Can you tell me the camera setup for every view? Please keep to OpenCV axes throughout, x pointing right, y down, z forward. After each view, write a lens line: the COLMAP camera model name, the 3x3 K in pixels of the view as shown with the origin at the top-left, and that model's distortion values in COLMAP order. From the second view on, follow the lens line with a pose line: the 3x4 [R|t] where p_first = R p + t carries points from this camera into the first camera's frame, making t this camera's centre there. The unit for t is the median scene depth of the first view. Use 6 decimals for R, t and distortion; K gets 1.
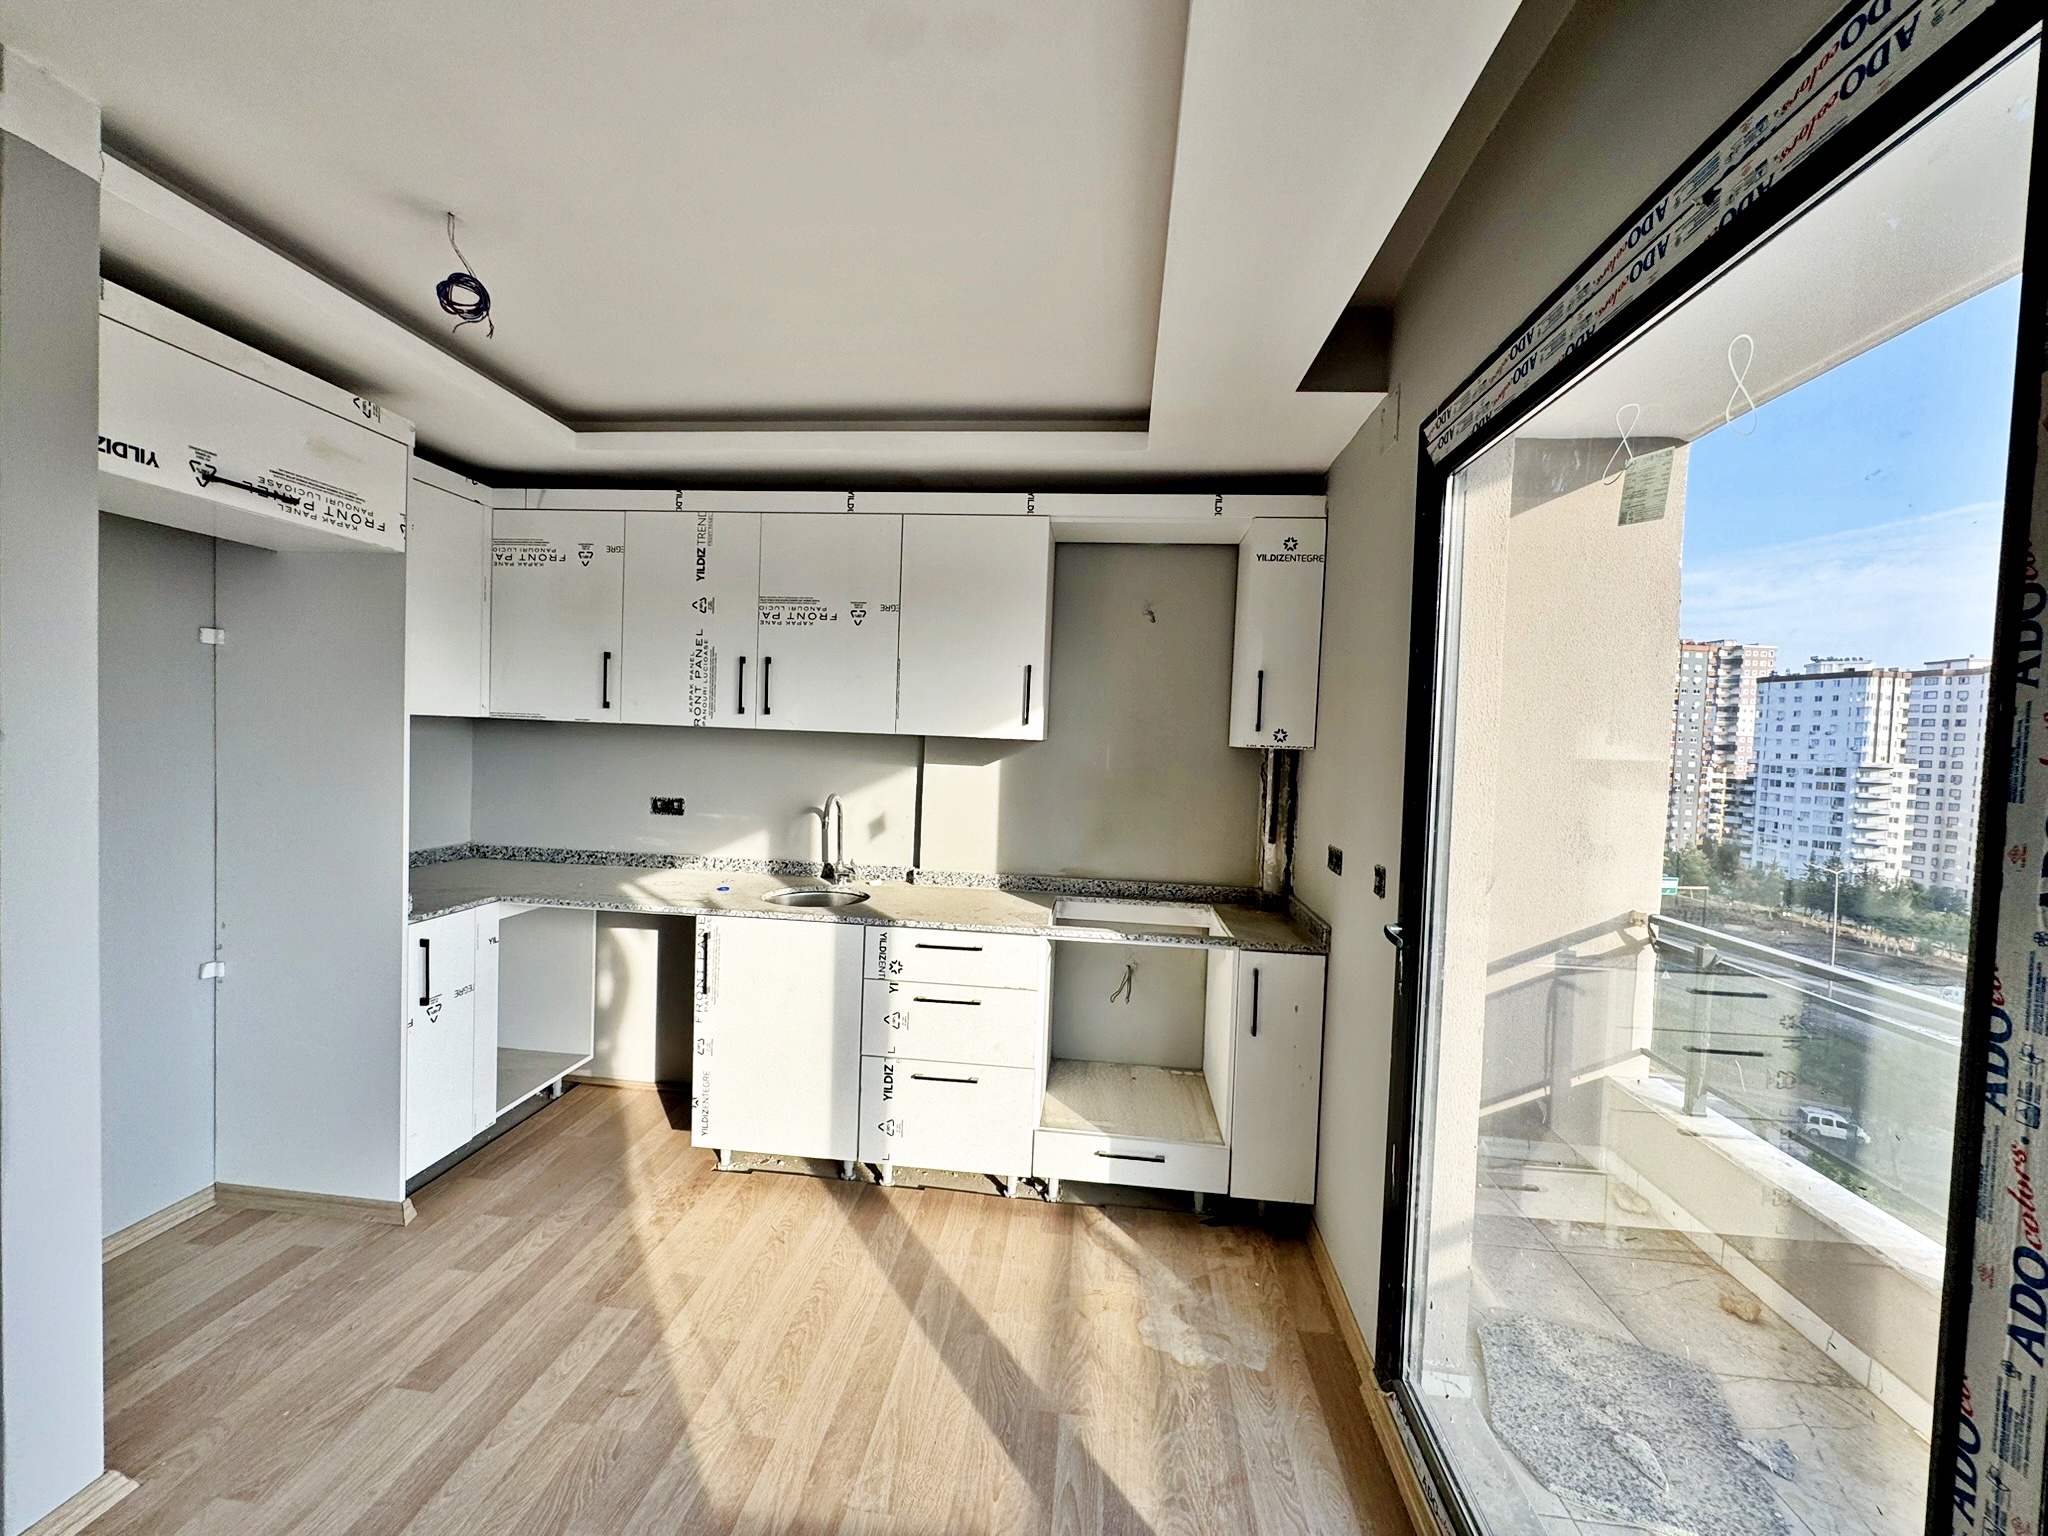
lens RADIAL K [[819.5, 0, 1022.2], [0, 819.5, 767.8], [0, 0, 1]] dist [-0.002938, 0.000307]
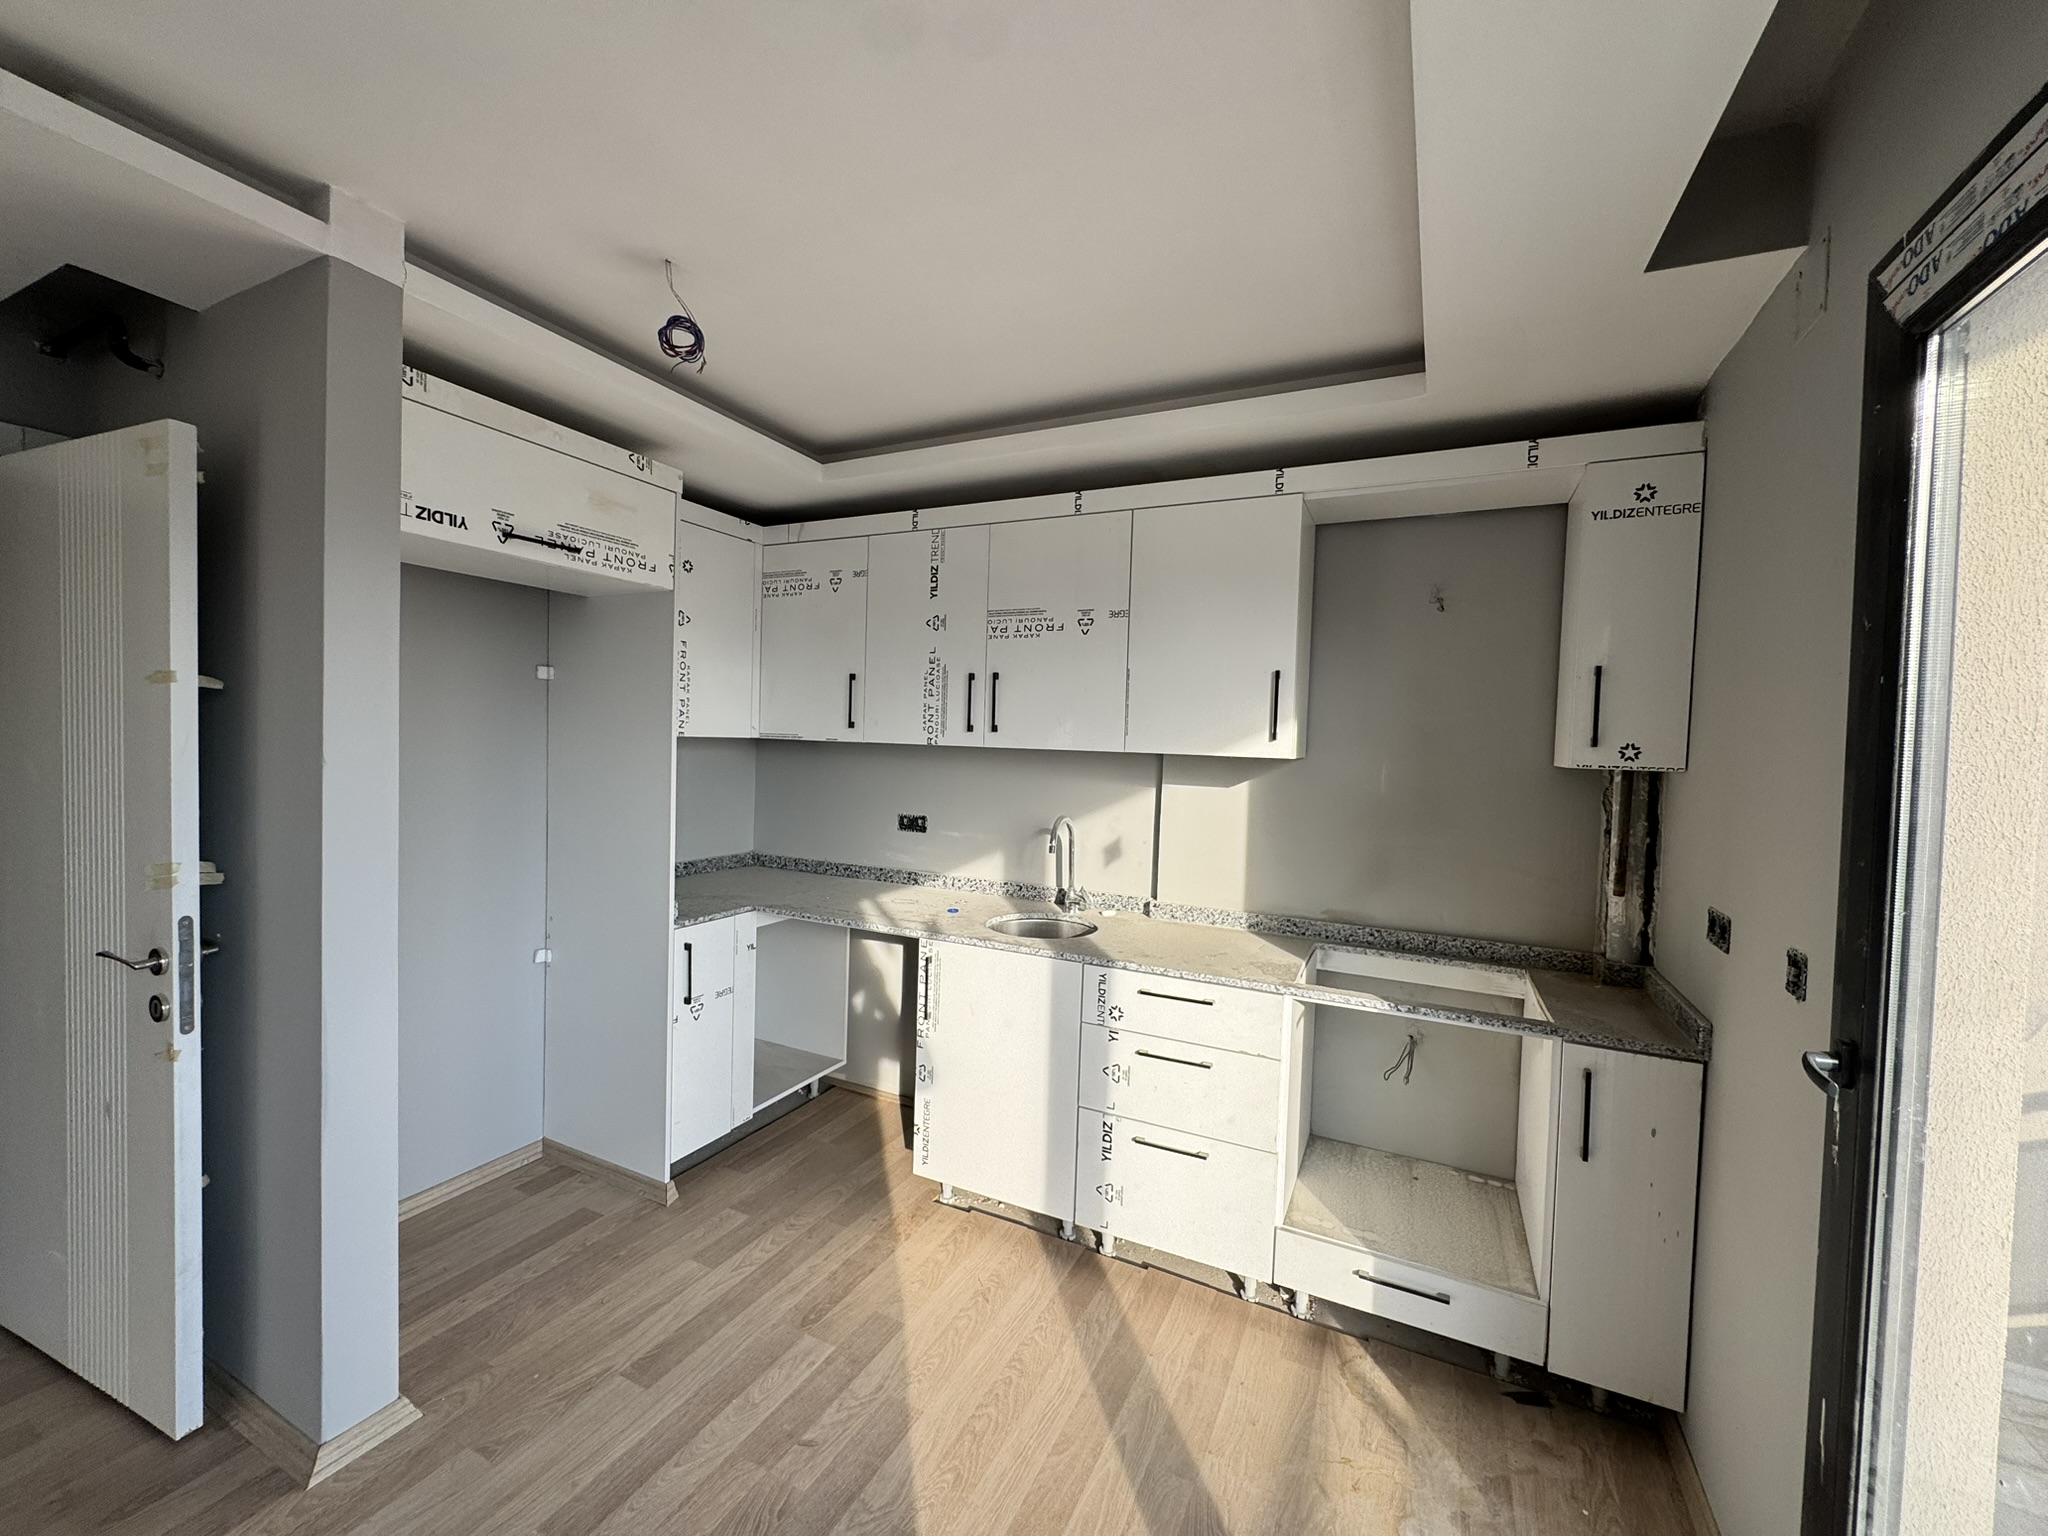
lens RADIAL K [[819.5, 0, 1022.2], [0, 819.5, 767.8], [0, 0, 1]] dist [-0.002938, 0.000307]
pose [[0.937385, 0.002687, -0.348283, 0.064233], [-0.007839, 0.999880, -0.013383, -0.012592], [0.348206, 0.015275, 0.937294, 0.128689]]
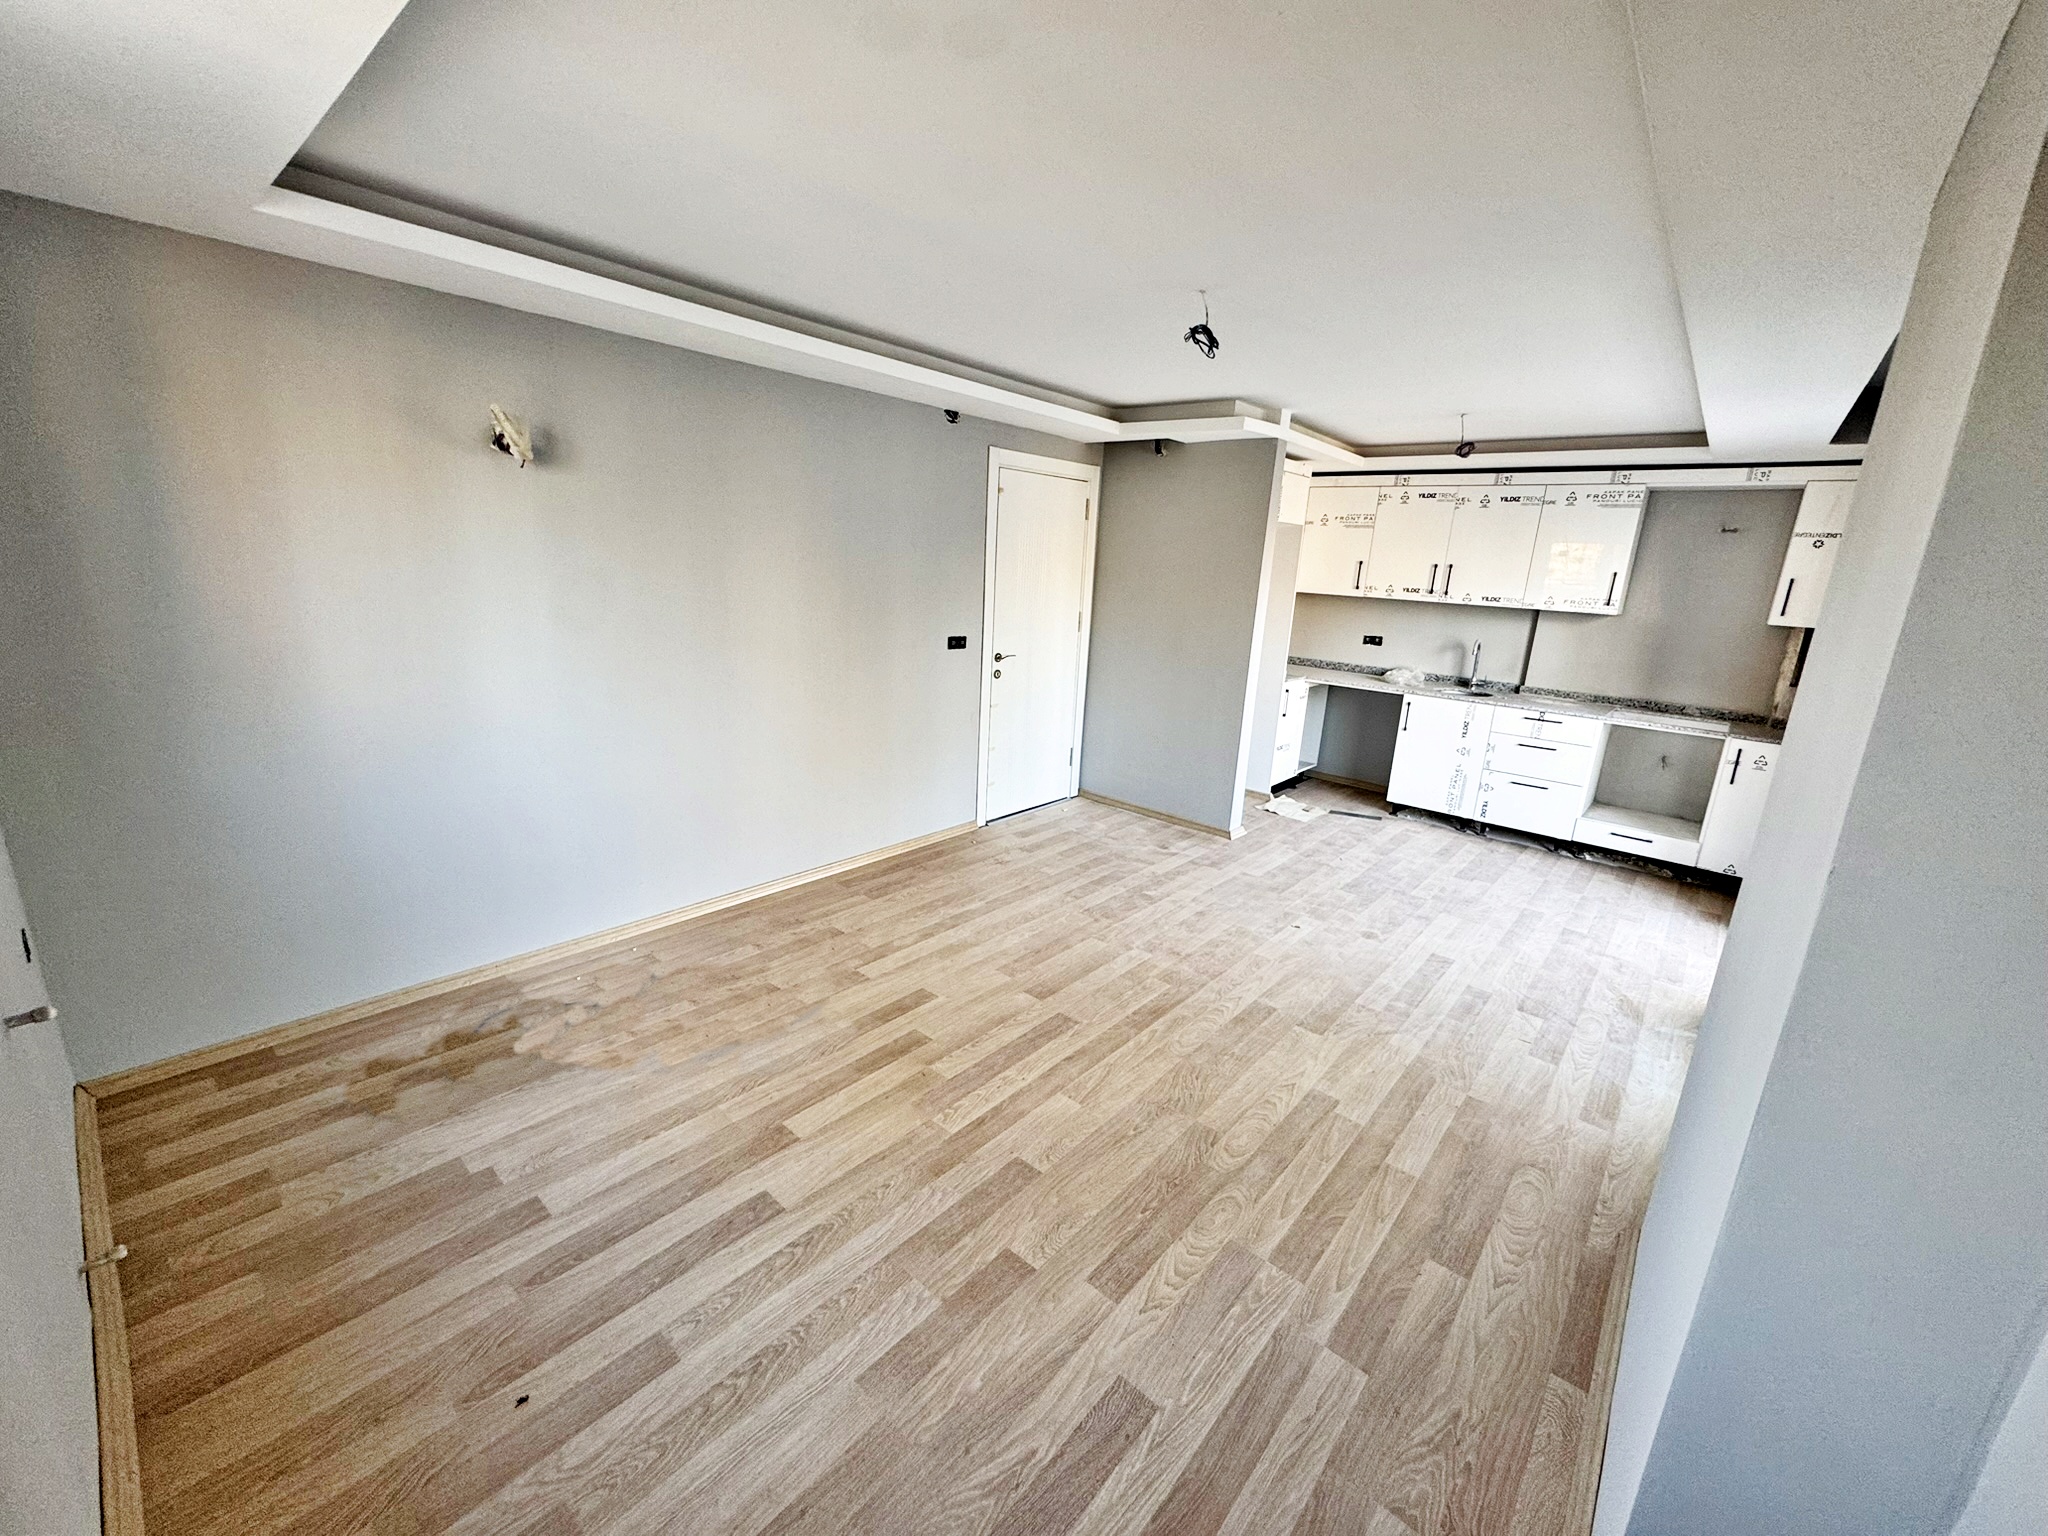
lens RADIAL K [[830.5, 0, 1033.4], [0, 830.5, 736.2], [0, 0, 1]] dist [-0.001404, -0.000046]
pose [[0.820213, 0.127132, -0.557753, 0.025205], [-0.044678, 0.986251, 0.159100, -0.006553], [0.570311, -0.105577, 0.814616, -1.371736]]
